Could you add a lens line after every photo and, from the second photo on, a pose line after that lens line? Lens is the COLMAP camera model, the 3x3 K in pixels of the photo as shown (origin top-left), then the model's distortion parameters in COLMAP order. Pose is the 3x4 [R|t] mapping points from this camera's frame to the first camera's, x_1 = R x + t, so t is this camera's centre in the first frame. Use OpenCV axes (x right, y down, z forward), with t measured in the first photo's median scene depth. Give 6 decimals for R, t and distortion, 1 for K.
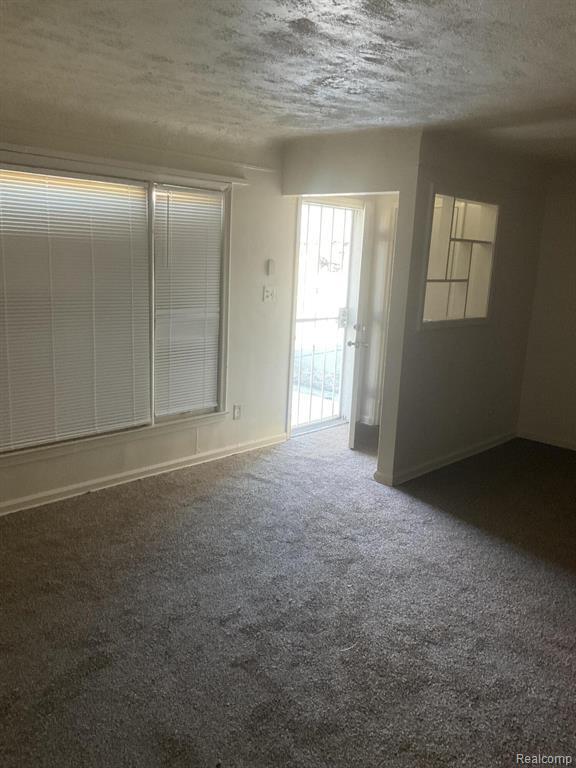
lens RADIAL K [[639.6, 0, 288.0], [0, 639.6, 384.0], [0, 0, 1]] dist [0.097631, -0.161842]
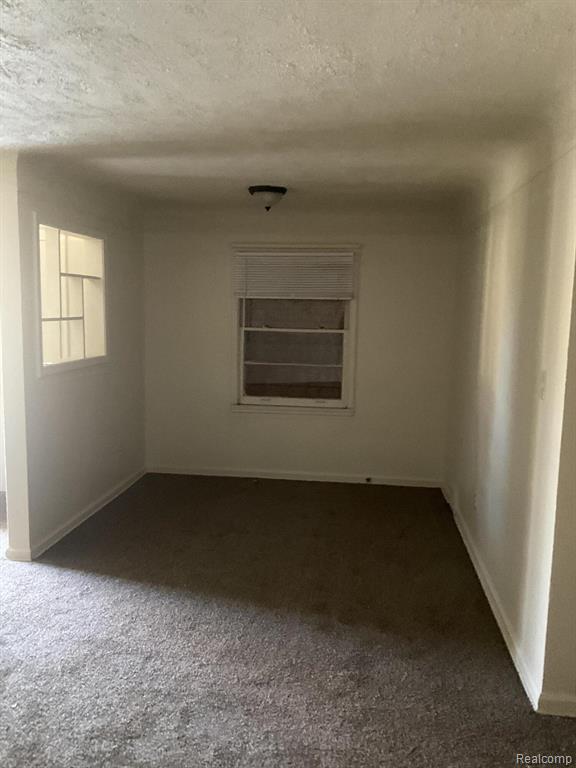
lens RADIAL K [[642.0, 0, 288.0], [0, 642.0, 384.0], [0, 0, 1]] dist [0.011682, -0.020938]
pose [[0.801022, -0.105412, 0.589282, -0.054296], [0.137419, 0.990466, -0.009620, -0.022846], [-0.582649, 0.088685, 0.807870, 0.121025]]
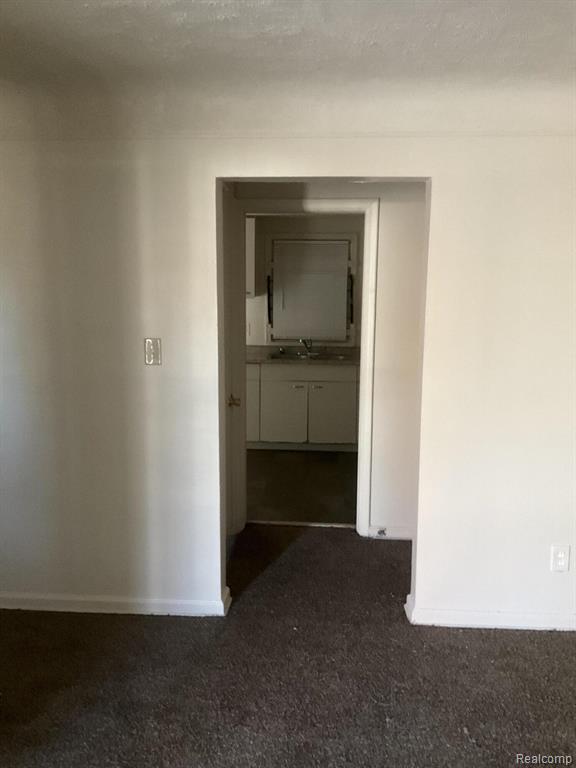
lens RADIAL K [[642.0, 0, 288.0], [0, 642.0, 384.0], [0, 0, 1]] dist [0.011682, -0.020938]
pose [[-0.638055, -0.182278, 0.748105, -0.141033], [0.120224, 0.936076, 0.330616, -0.348671], [-0.760547, 0.300891, -0.575354, 1.526862]]
